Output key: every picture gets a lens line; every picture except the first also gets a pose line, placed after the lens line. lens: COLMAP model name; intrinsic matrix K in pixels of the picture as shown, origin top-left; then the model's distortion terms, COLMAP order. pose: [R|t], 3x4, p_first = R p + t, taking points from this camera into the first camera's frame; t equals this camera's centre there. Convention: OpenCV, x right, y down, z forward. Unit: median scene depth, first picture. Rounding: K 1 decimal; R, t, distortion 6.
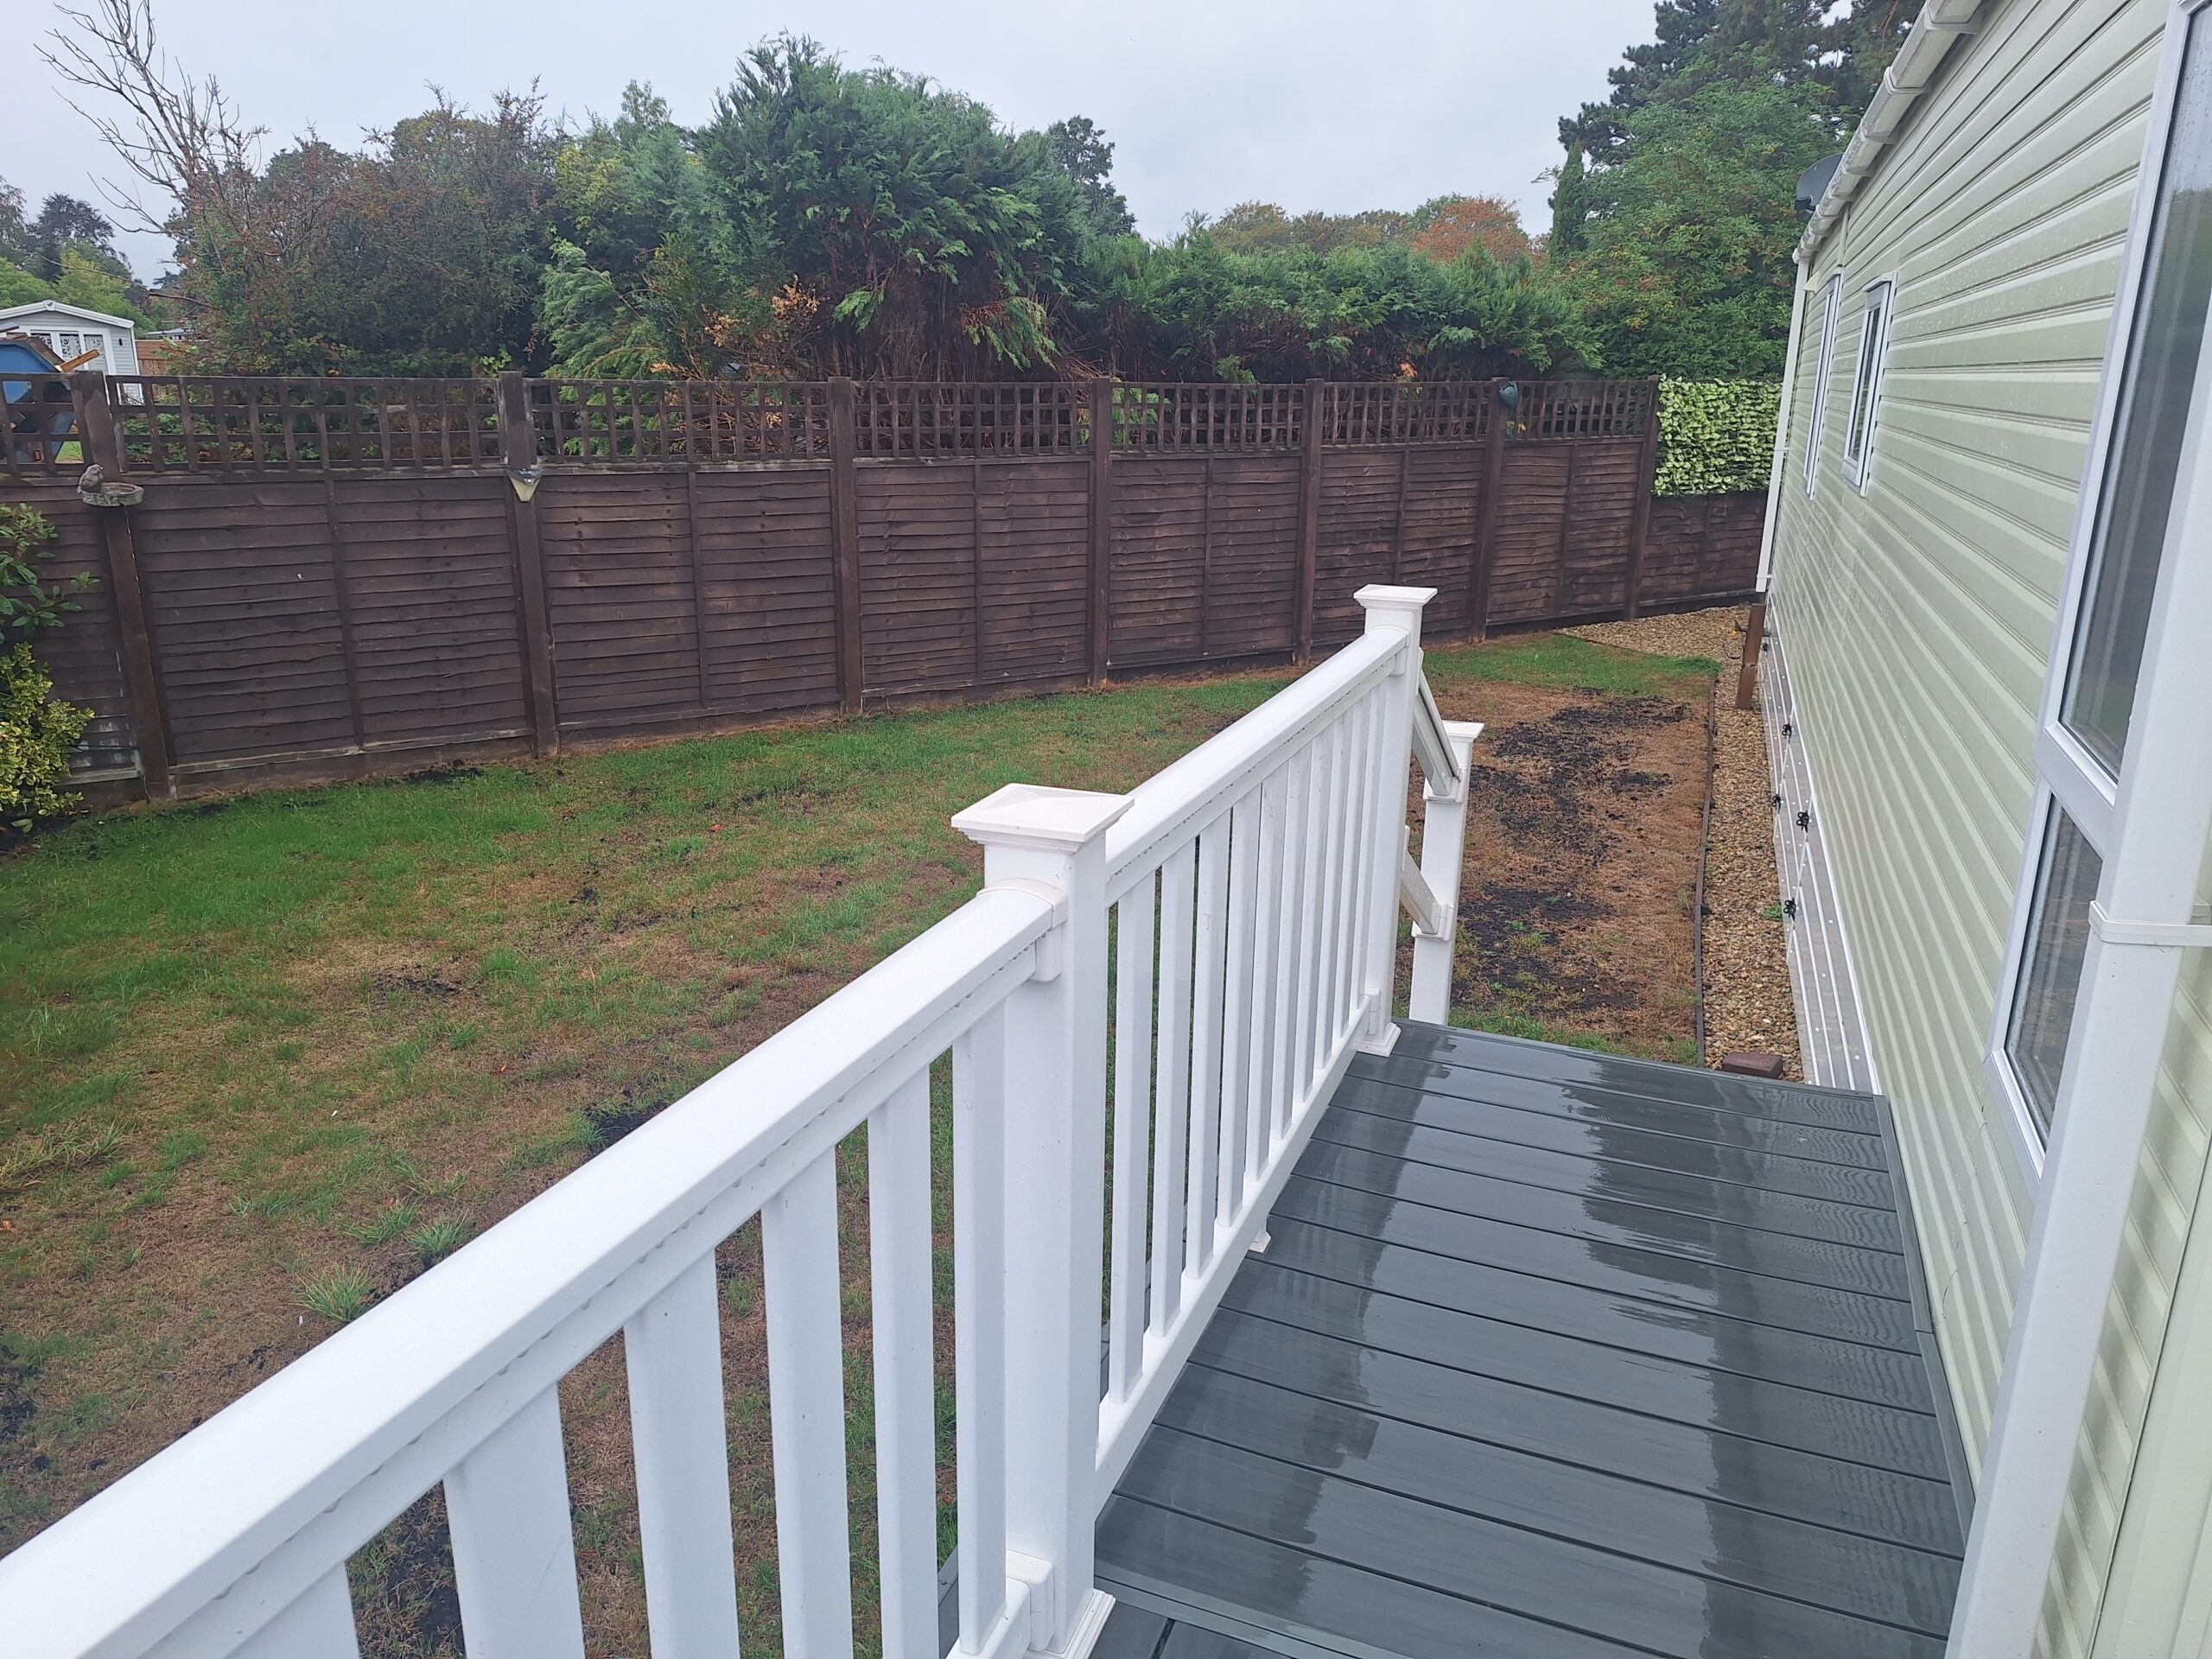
lens RADIAL K [[1556.4, 0, 1106.0], [0, 1556.4, 829.5], [0, 0, 1]] dist [0.086864, -0.095732]
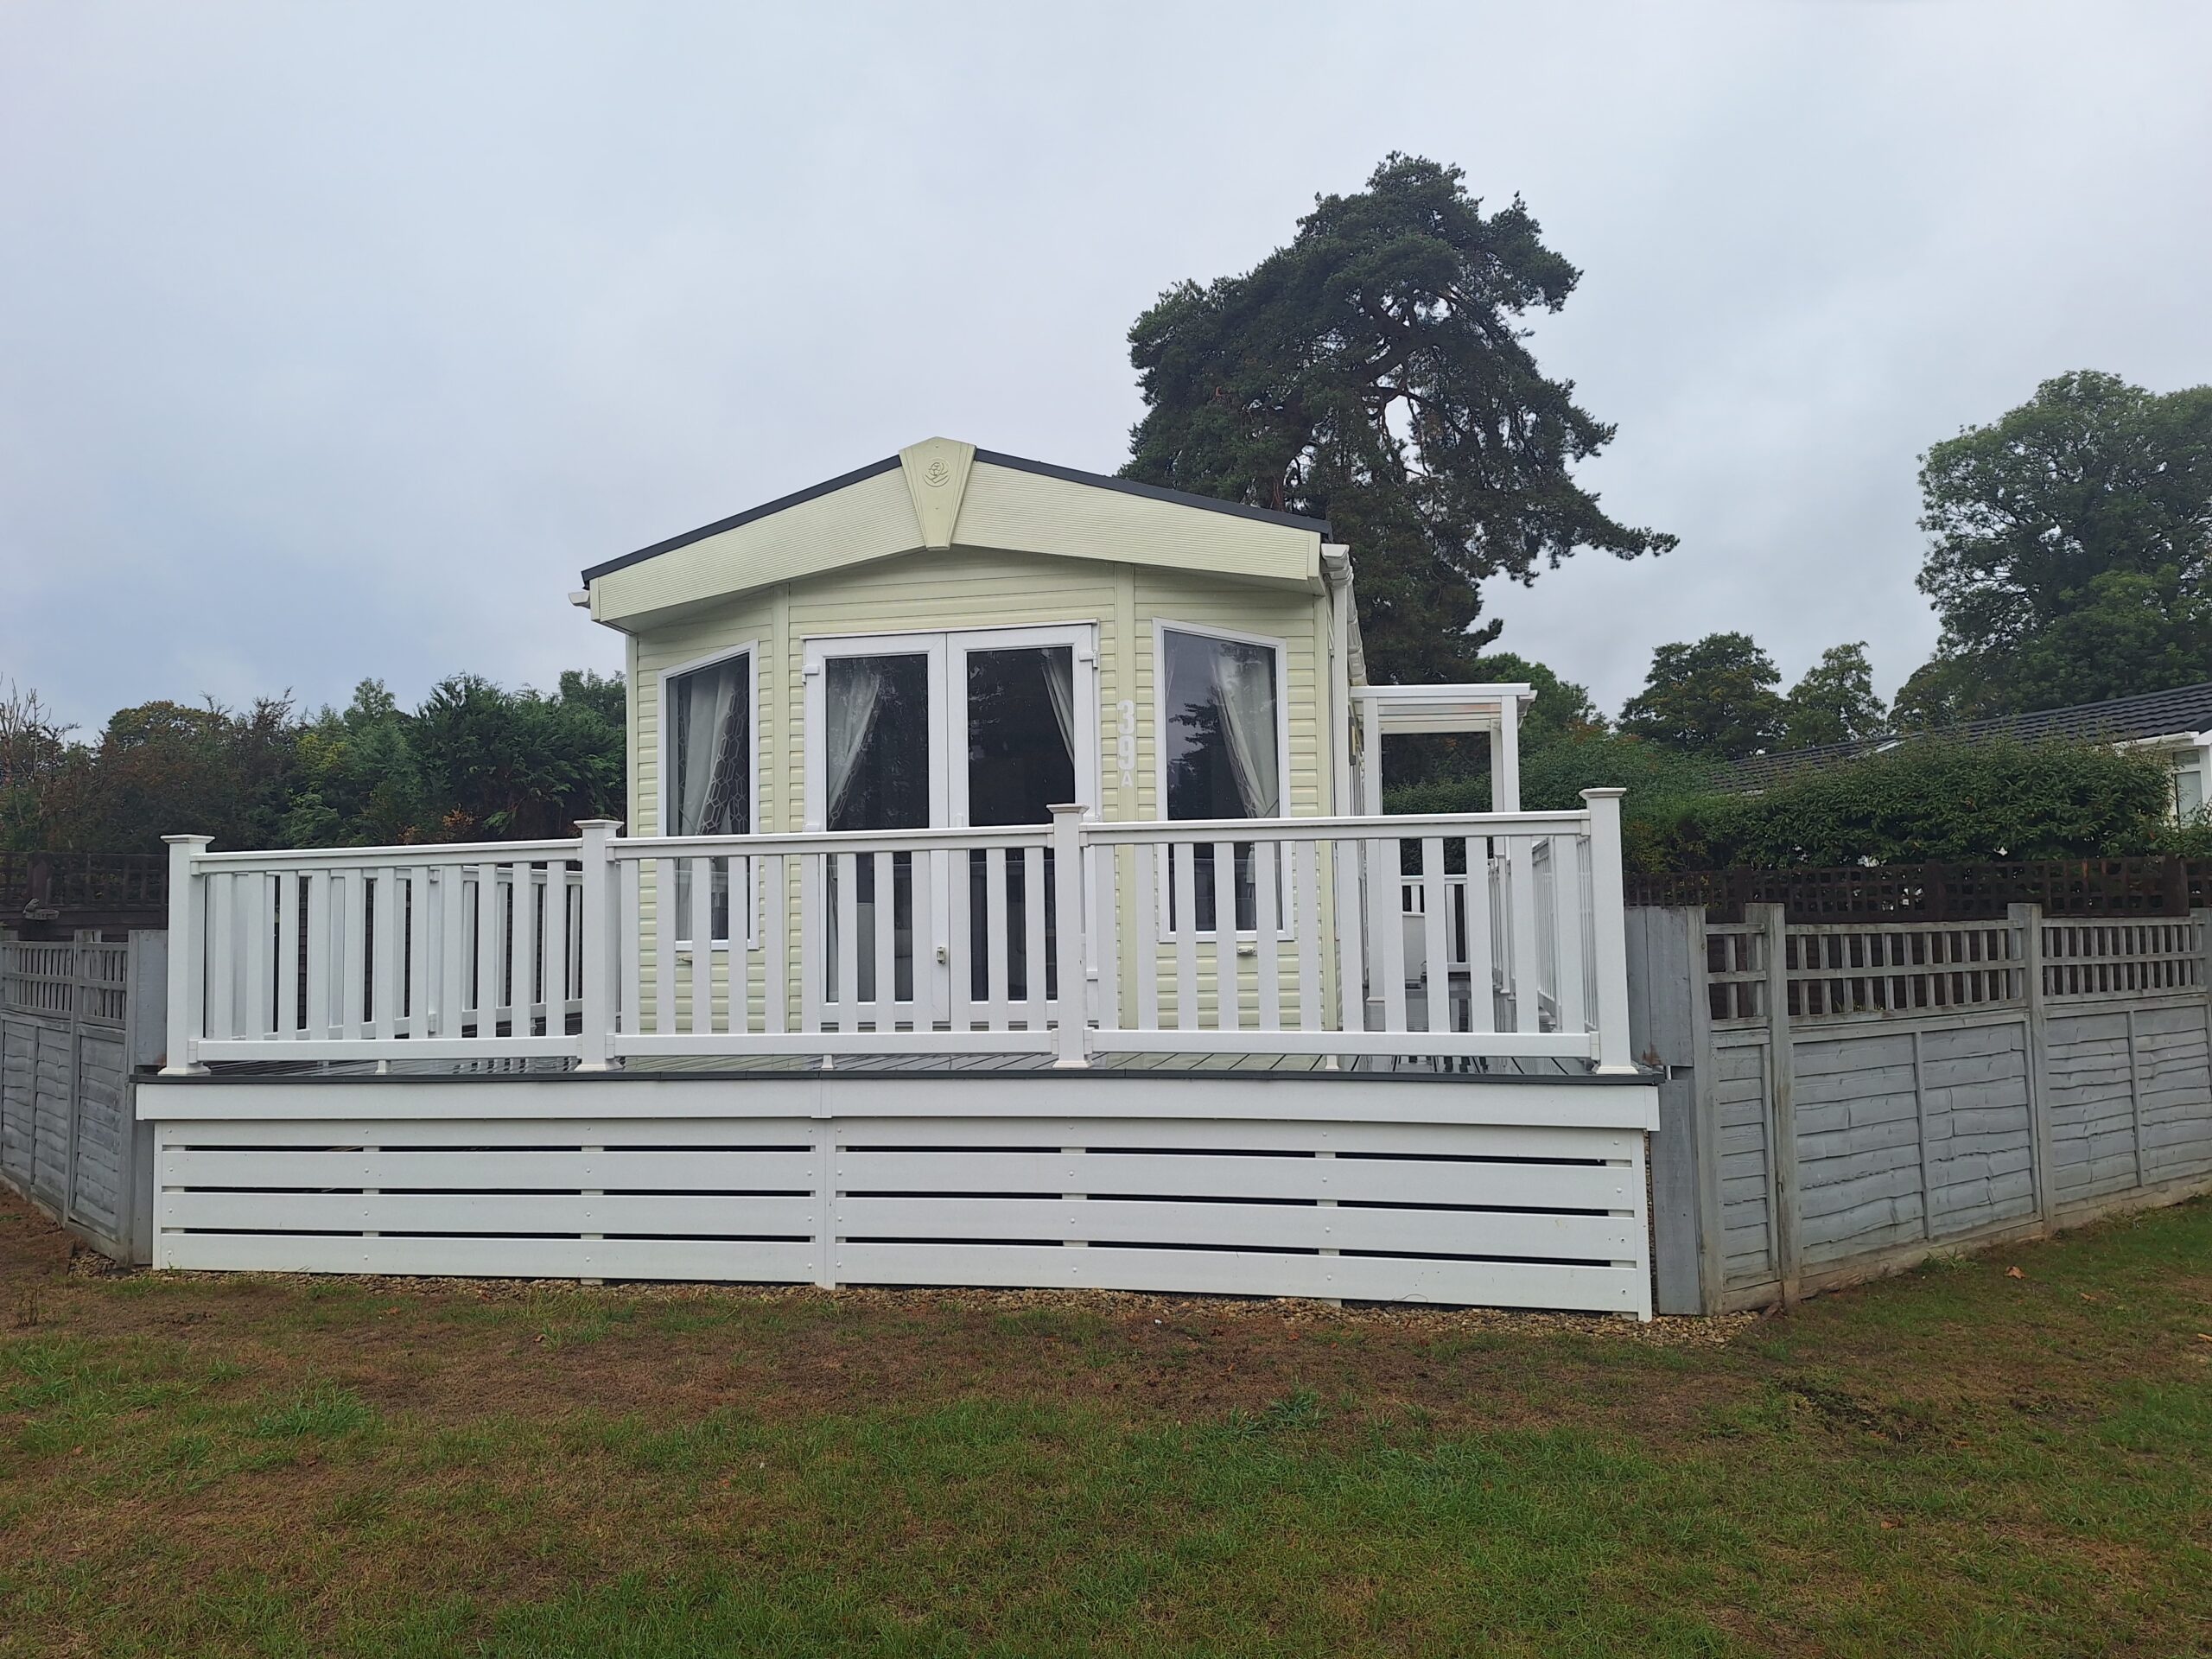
lens RADIAL K [[1556.4, 0, 1106.0], [0, 1556.4, 829.5], [0, 0, 1]] dist [0.086864, -0.095732]
pose [[0.985167, -0.018953, 0.170551, 0.185623], [0.075007, 0.941471, -0.328643, 0.263454], [-0.154340, 0.336561, 0.928927, -0.623389]]
